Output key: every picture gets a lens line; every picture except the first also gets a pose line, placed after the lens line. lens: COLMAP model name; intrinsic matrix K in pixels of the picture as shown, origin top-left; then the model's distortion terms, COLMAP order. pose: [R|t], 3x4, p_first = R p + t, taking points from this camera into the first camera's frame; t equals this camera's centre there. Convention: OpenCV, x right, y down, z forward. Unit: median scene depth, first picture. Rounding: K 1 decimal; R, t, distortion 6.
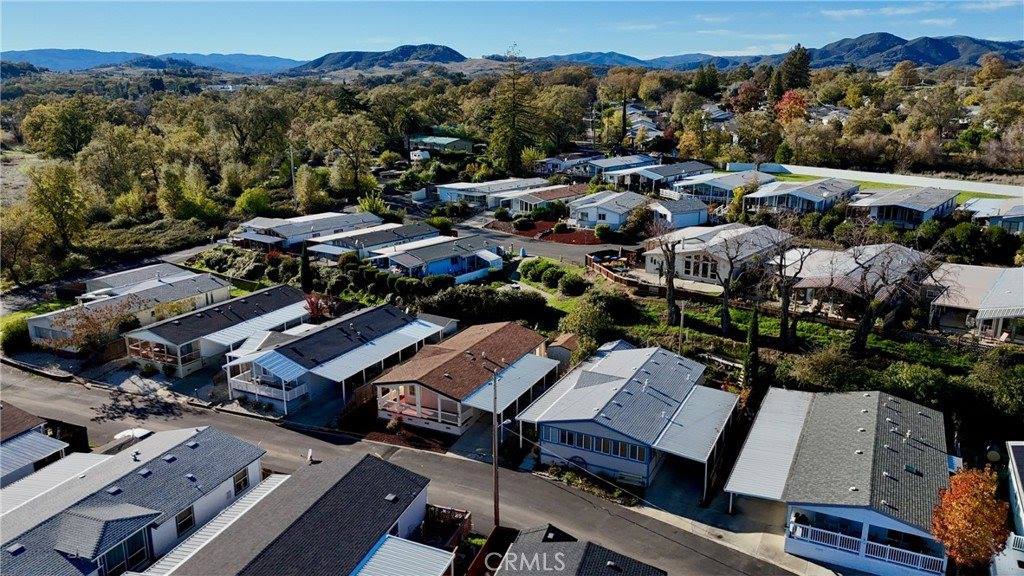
lens RADIAL K [[756.2, 0, 514.4], [0, 756.2, 290.0], [0, 0, 1]] dist [0.059539, -0.053723]
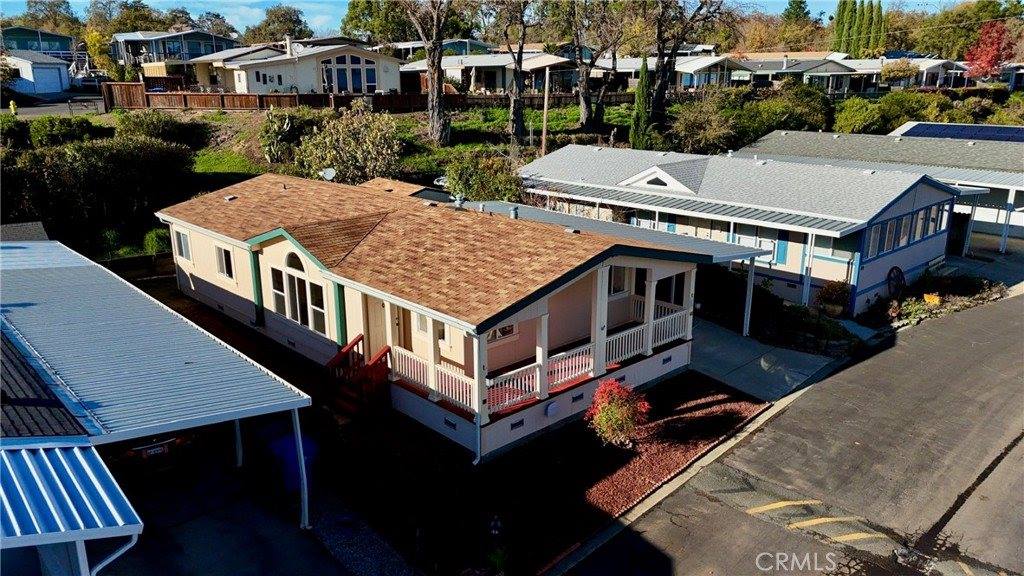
lens RADIAL K [[756.2, 0, 515.1], [0, 756.2, 291.4], [0, 0, 1]] dist [0.059539, -0.053723]
pose [[0.340184, -0.259139, 0.903948, -0.341506], [0.243968, 0.952686, 0.181299, 0.062256], [-0.908160, 0.158859, 0.387310, 0.772462]]
